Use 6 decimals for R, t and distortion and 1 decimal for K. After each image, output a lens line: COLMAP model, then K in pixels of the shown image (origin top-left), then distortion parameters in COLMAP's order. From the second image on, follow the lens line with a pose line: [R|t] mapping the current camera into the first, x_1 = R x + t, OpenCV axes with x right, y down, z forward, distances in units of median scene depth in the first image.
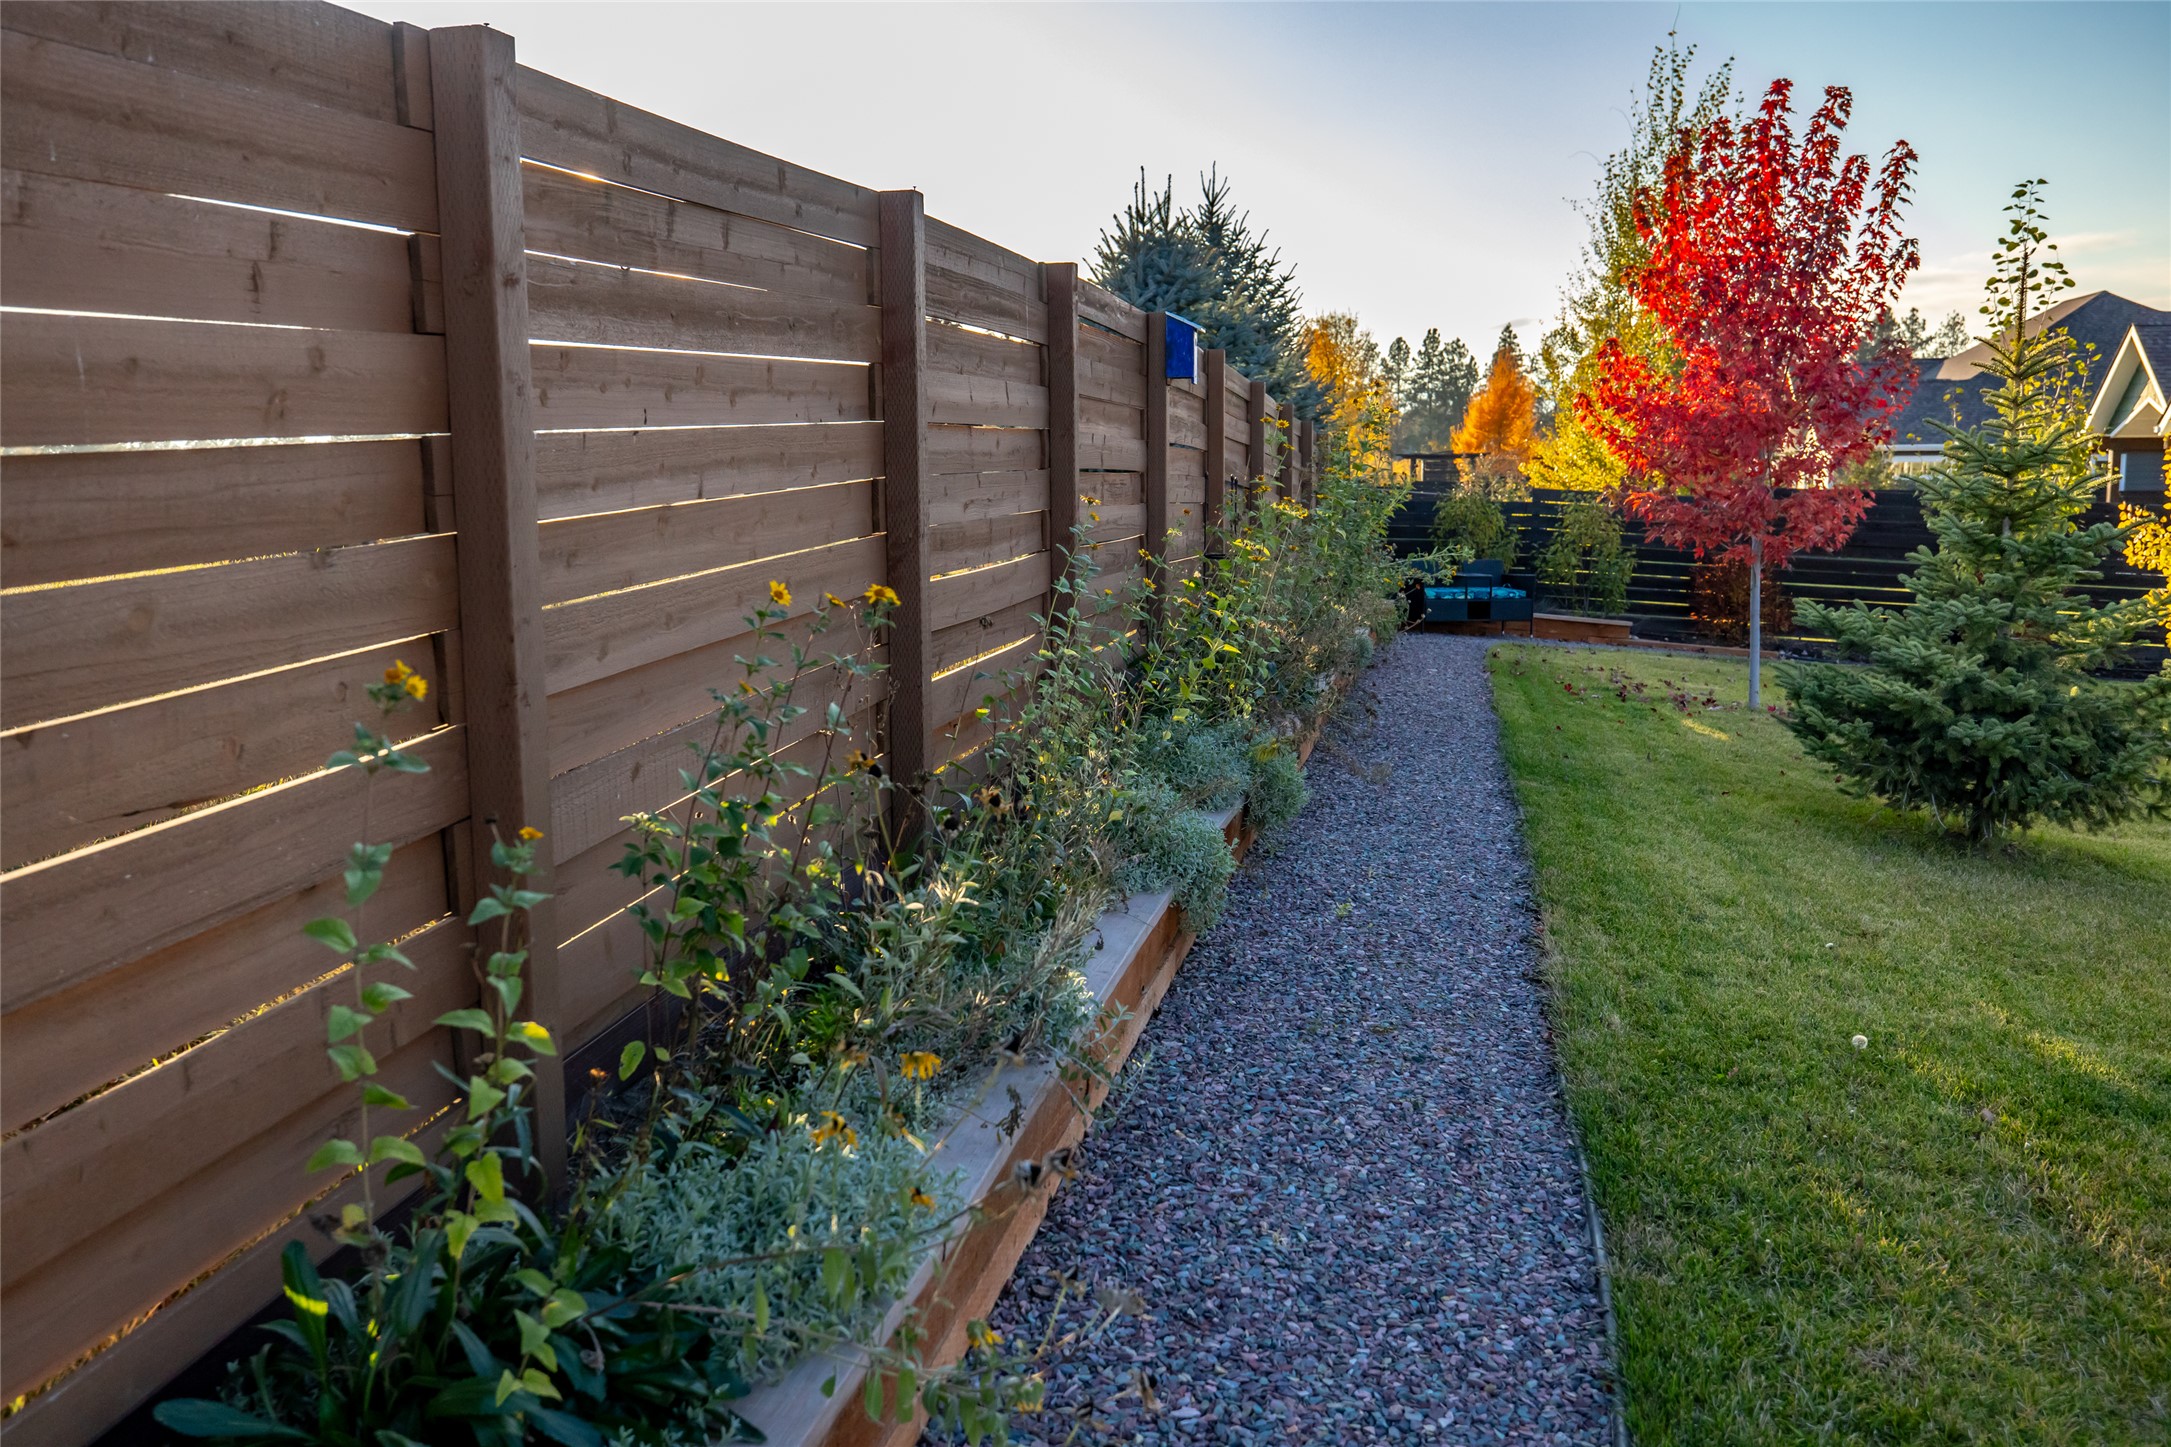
lens RADIAL K [[1914.3, 0, 1066.4], [0, 1914.3, 740.0], [0, 0, 1]] dist [0.012021, 0.007208]
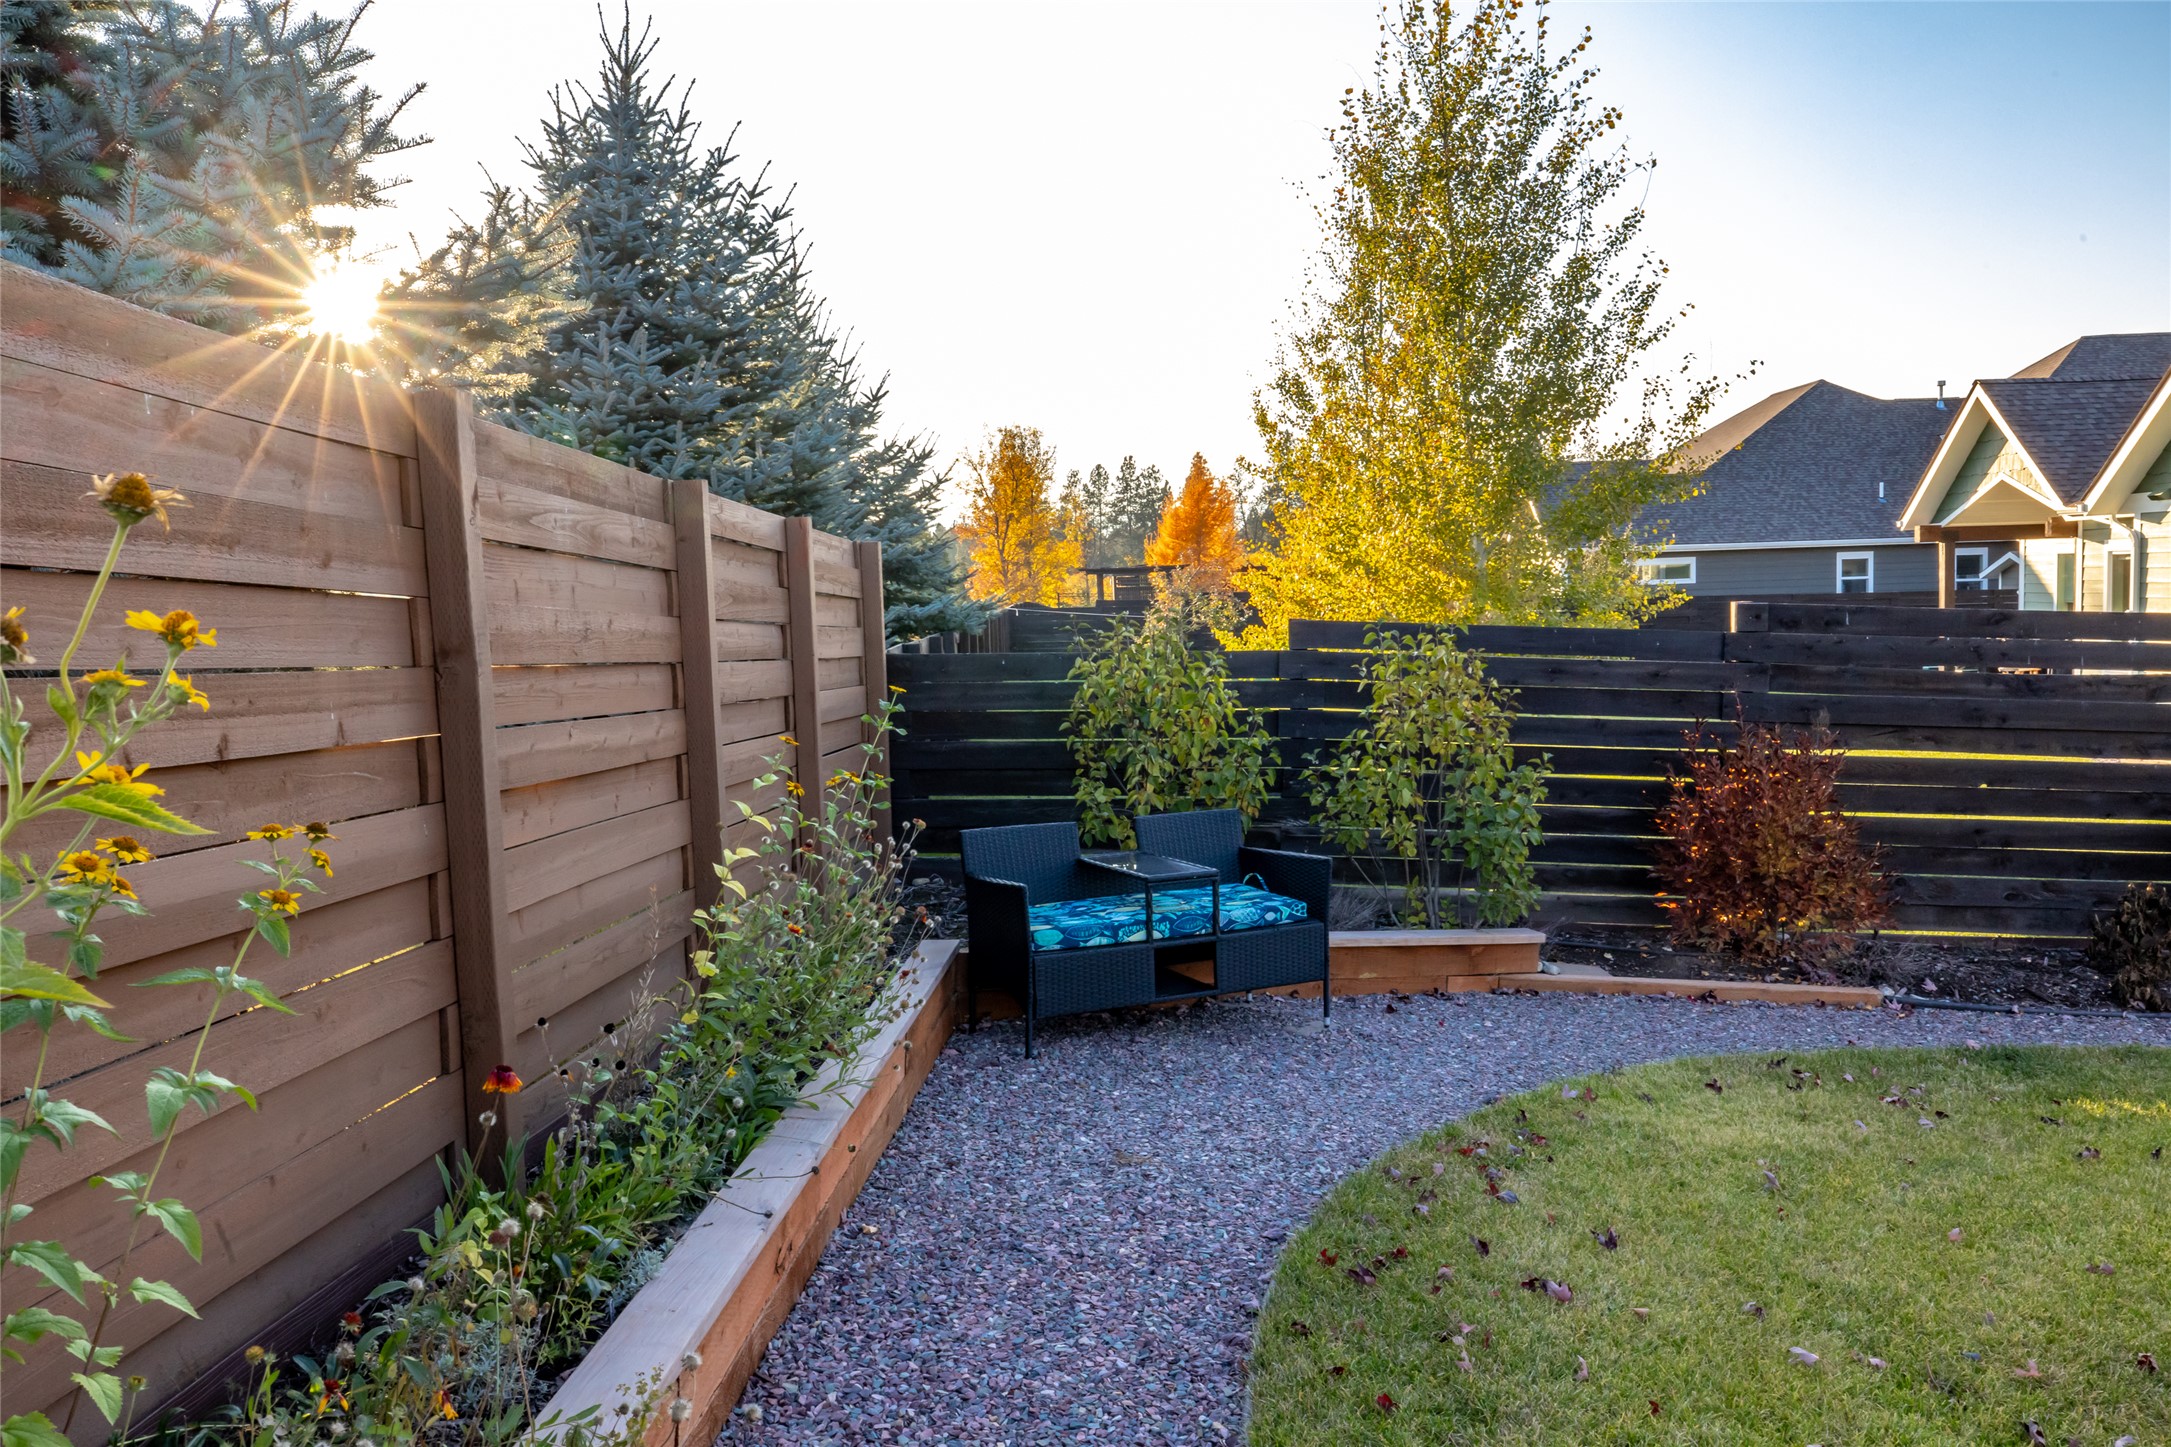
lens RADIAL K [[1865.6, 0, 1091.4], [0, 1865.6, 714.2], [0, 0, 1]] dist [0.011881, -0.002870]
pose [[0.986357, -0.035094, 0.160837, 0.079488], [0.046996, 0.996383, -0.070800, -0.050465], [-0.157770, 0.077393, 0.984438, 0.363170]]
